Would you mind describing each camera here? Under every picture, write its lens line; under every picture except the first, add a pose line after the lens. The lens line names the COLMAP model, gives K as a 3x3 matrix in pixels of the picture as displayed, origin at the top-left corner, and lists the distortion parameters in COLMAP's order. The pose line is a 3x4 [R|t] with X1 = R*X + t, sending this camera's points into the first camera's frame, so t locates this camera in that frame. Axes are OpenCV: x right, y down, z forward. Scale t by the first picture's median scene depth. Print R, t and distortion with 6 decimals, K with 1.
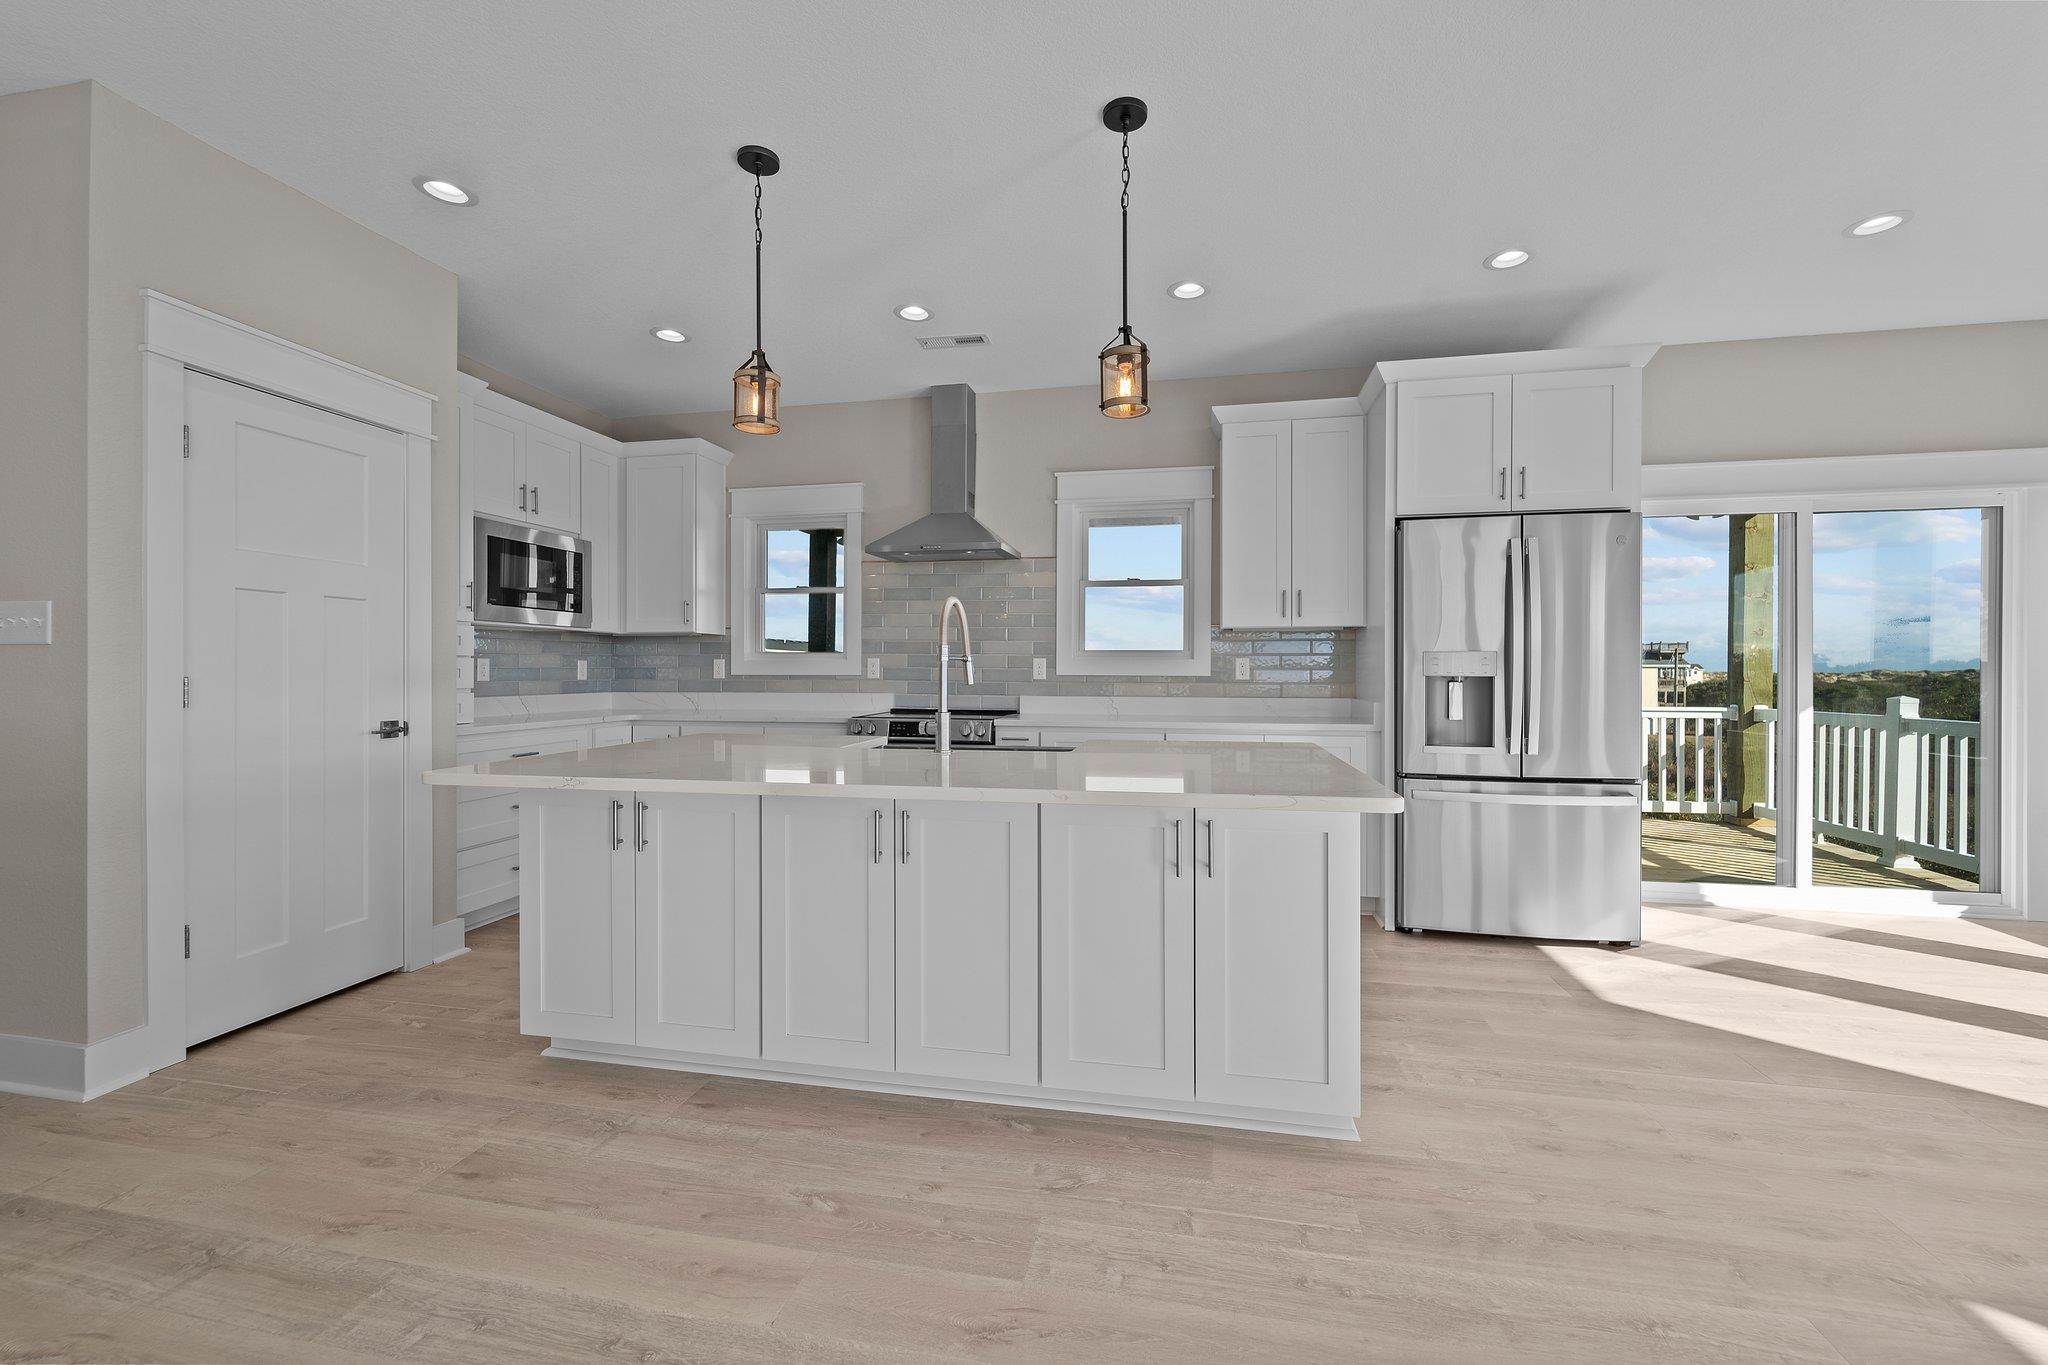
lens RADIAL K [[827.2, 0, 1026.8], [0, 827.2, 671.0], [0, 0, 1]] dist [0.001252, -0.000467]
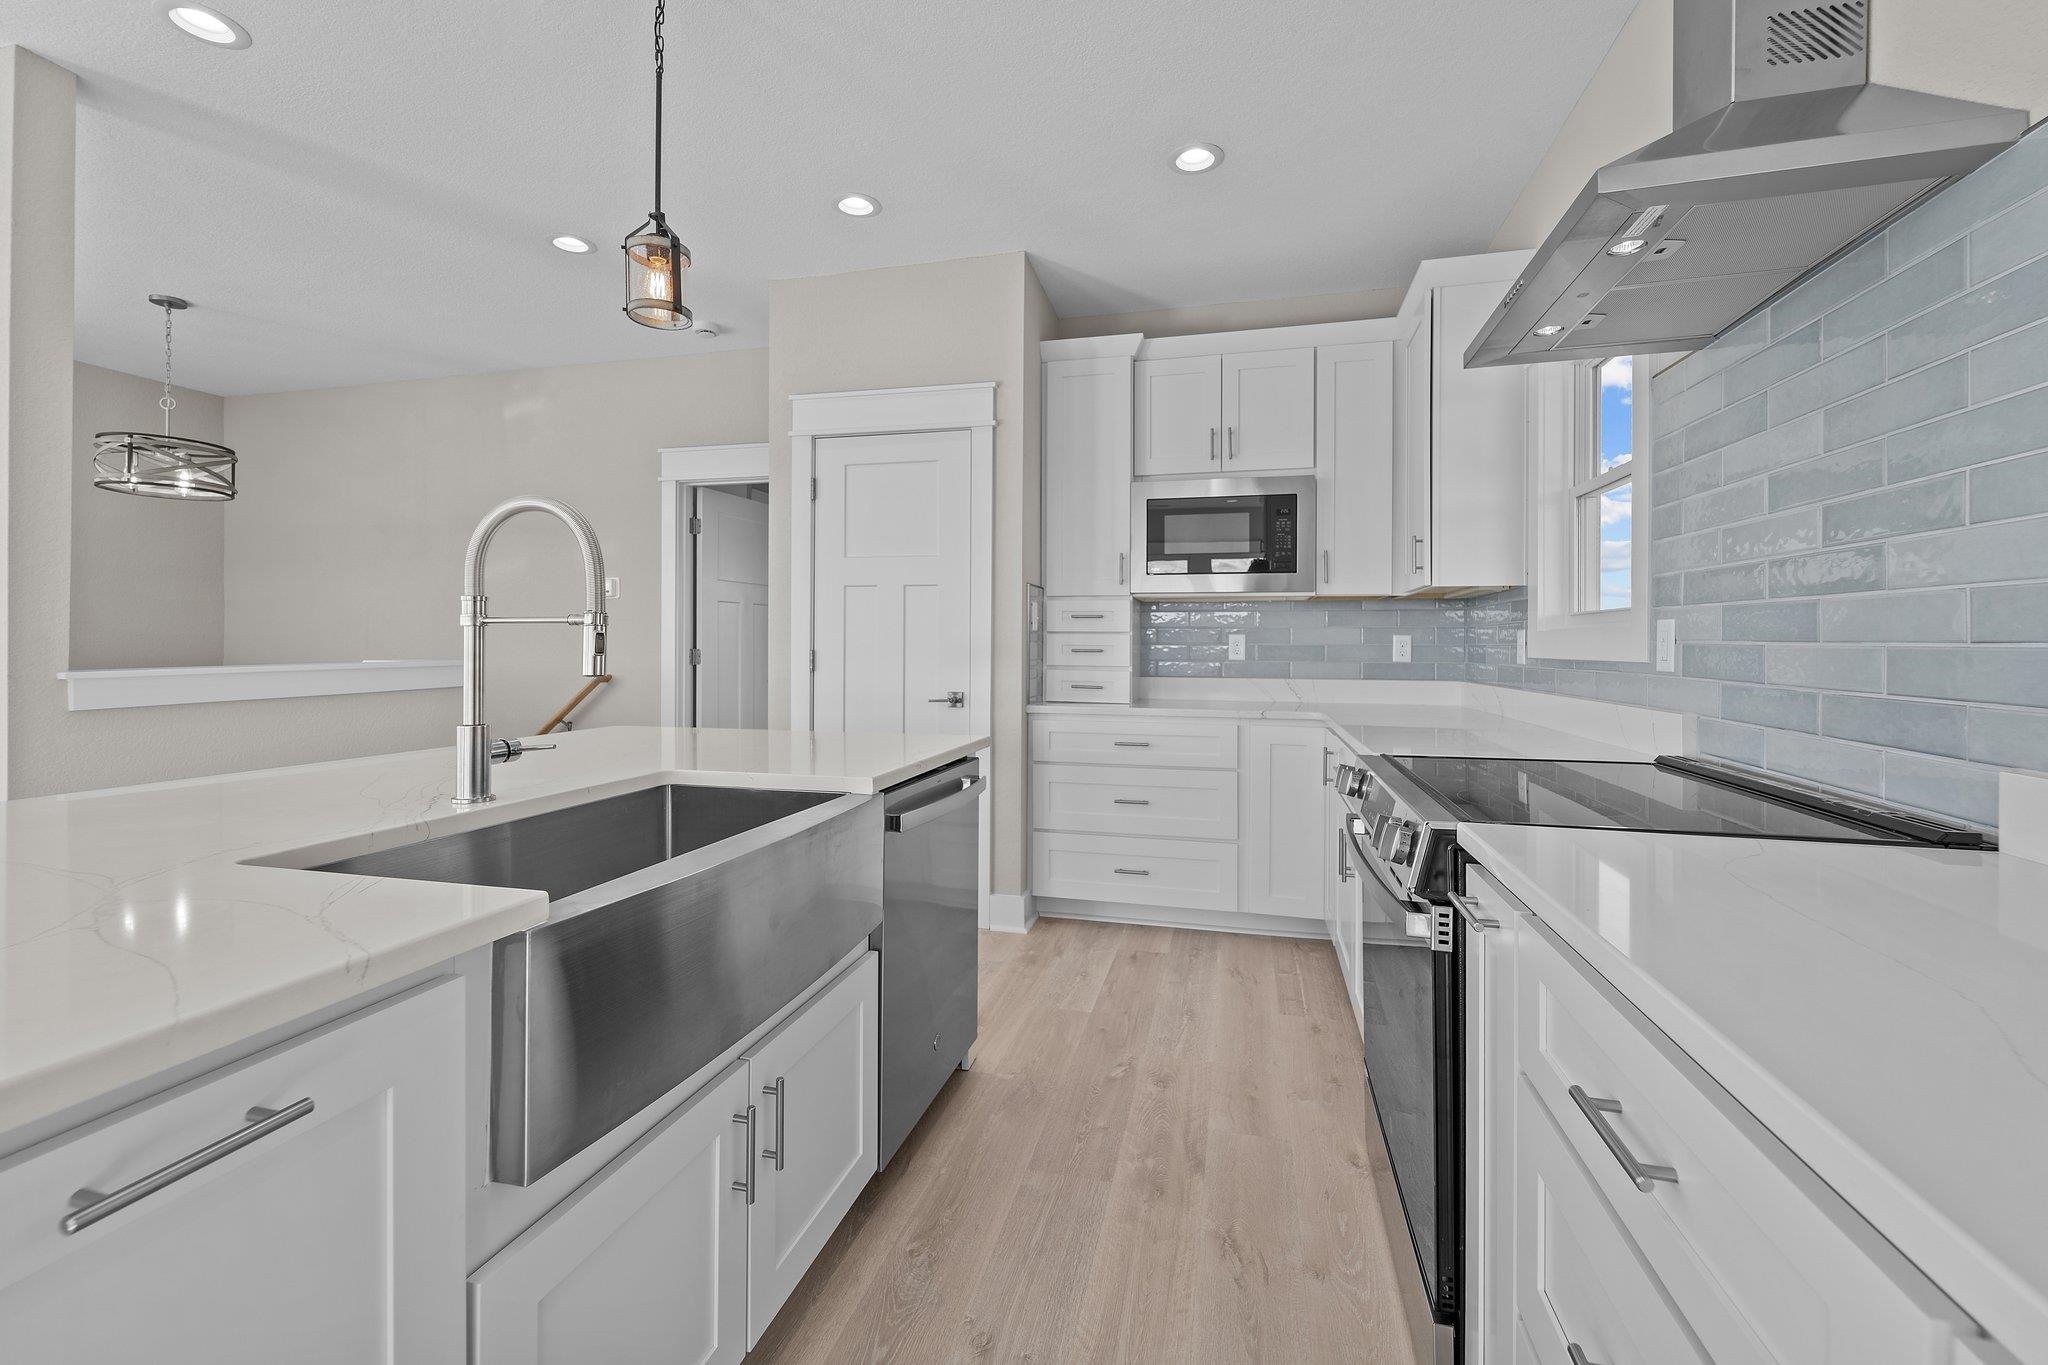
lens RADIAL K [[827.2, 0, 1044.1], [0, 827.2, 654.8], [0, 0, 1]] dist [0.001252, -0.000467]
pose [[-0.043895, 0.010617, -0.998980, 0.255758], [-0.005858, 0.999924, 0.010885, -0.002053], [0.999019, 0.006330, -0.043830, 0.892069]]
